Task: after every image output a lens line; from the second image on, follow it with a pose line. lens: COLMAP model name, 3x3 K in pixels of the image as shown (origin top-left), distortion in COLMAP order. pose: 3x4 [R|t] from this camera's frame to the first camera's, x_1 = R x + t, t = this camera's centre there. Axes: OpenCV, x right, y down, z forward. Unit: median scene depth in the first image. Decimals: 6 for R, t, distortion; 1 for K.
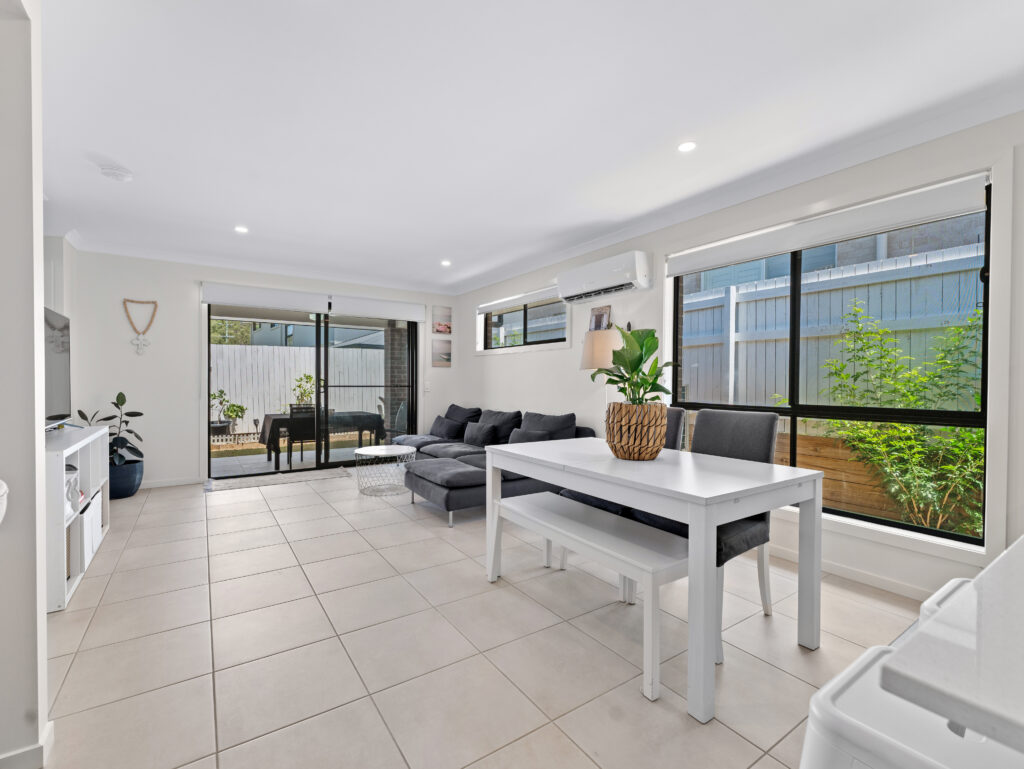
lens RADIAL K [[457.1, 0, 511.3], [0, 457.1, 386.4], [0, 0, 1]] dist [0.001677, -0.000279]
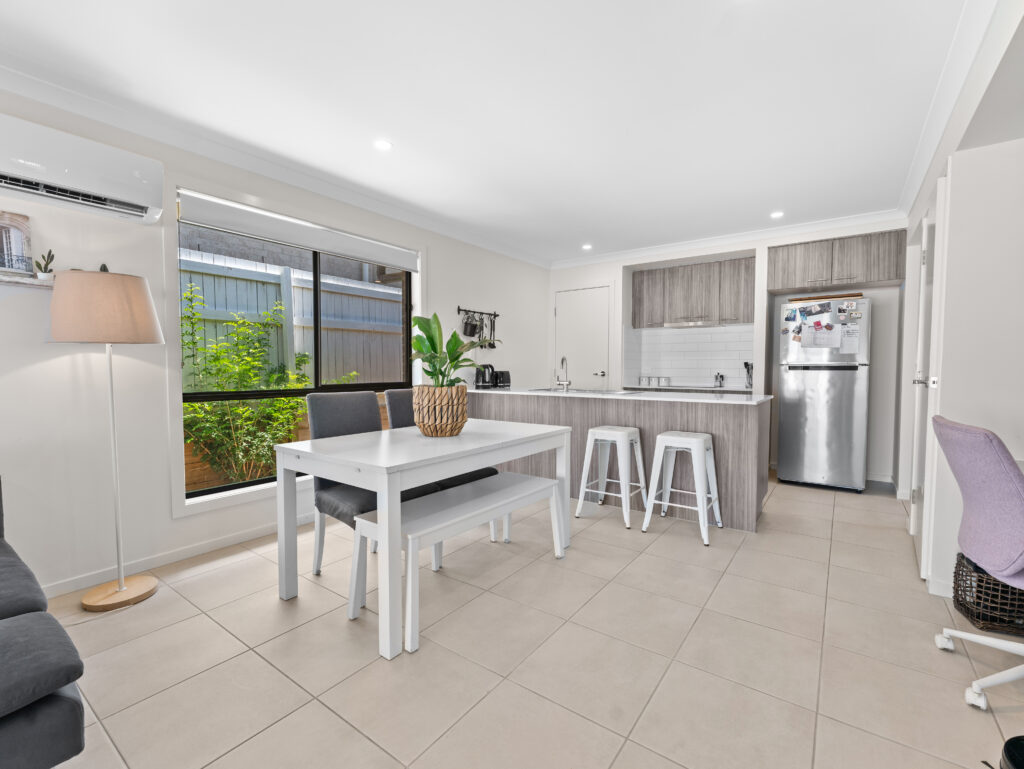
lens RADIAL K [[457.1, 0, 511.3], [0, 457.1, 386.4], [0, 0, 1]] dist [0.001677, -0.000279]
pose [[-0.338775, -0.046947, 0.939695, -0.381806], [0.007025, 0.998600, 0.052422, -0.008419], [-0.940841, 0.024360, -0.337972, 0.561149]]
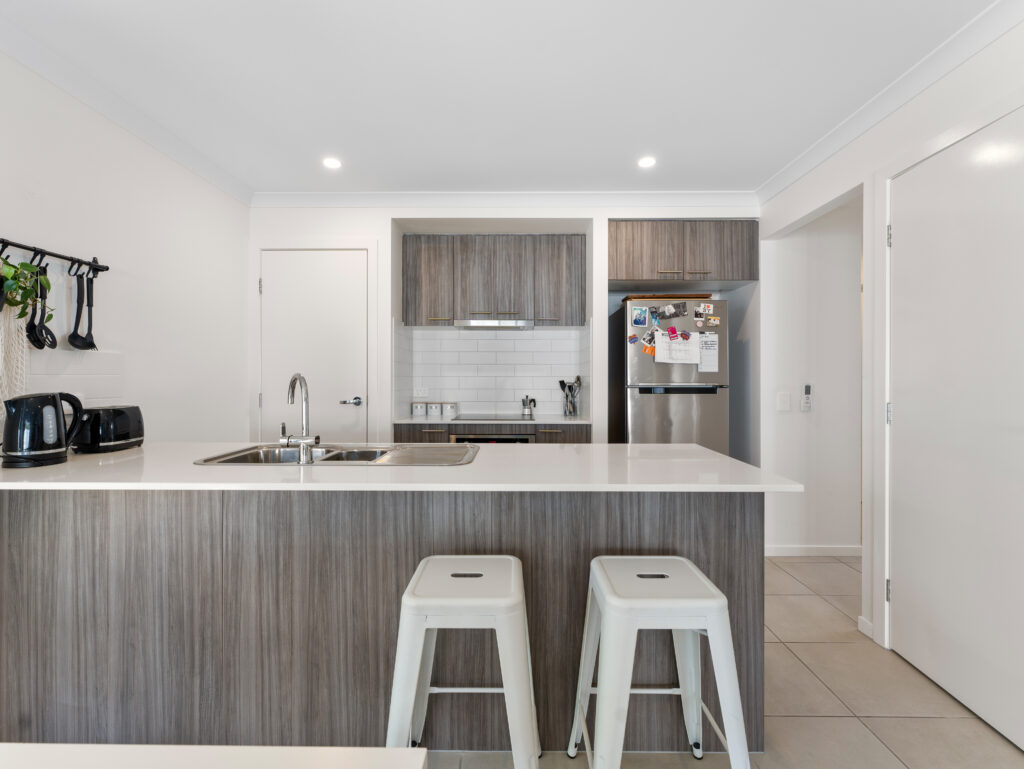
lens RADIAL K [[461.6, 0, 512.2], [0, 461.6, 377.1], [0, 0, 1]] dist [0.000796, -0.000054]
pose [[-0.821629, -0.007907, 0.569968, 0.046029], [-0.000360, 0.999911, 0.013352, -0.021062], [-0.570022, 0.010765, -0.821559, 0.378637]]
